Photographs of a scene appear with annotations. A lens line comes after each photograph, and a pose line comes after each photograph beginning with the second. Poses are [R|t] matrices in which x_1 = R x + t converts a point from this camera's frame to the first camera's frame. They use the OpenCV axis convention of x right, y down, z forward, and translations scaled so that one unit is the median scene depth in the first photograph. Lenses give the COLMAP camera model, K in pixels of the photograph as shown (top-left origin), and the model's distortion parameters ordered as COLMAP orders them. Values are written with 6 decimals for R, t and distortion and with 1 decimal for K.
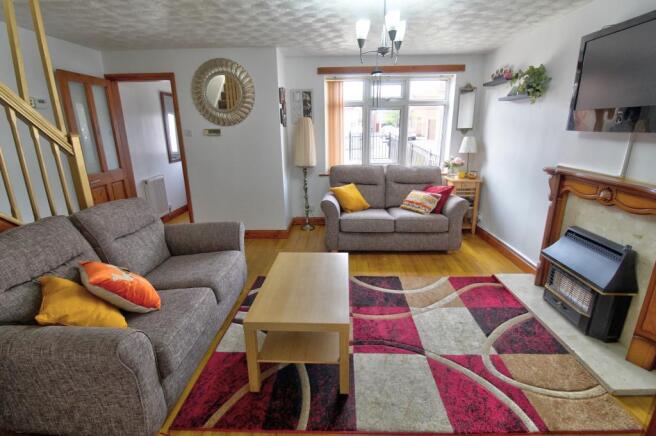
lens RADIAL K [[313.2, 0, 339.0], [0, 313.2, 215.8], [0, 0, 1]] dist [-0.000407, -0.000267]
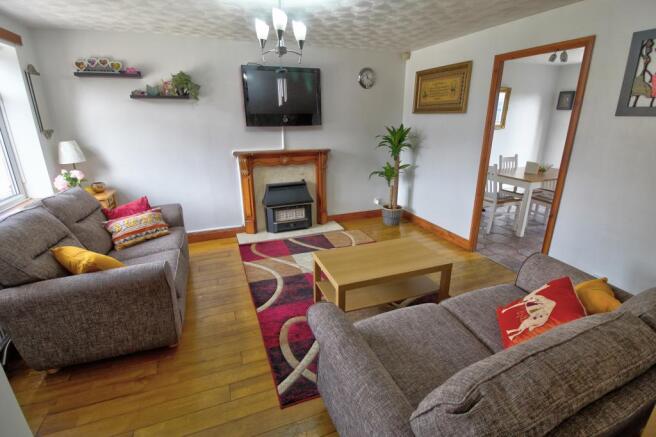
lens RADIAL K [[308.7, 0, 328.0], [0, 308.7, 218.5], [0, 0, 1]] dist [-0.000930, -0.000139]
pose [[-0.378623, -0.277424, 0.882995, -0.766468], [0.264704, 0.881715, 0.390525, -0.320328], [-0.886892, 0.381594, -0.260402, 1.076667]]
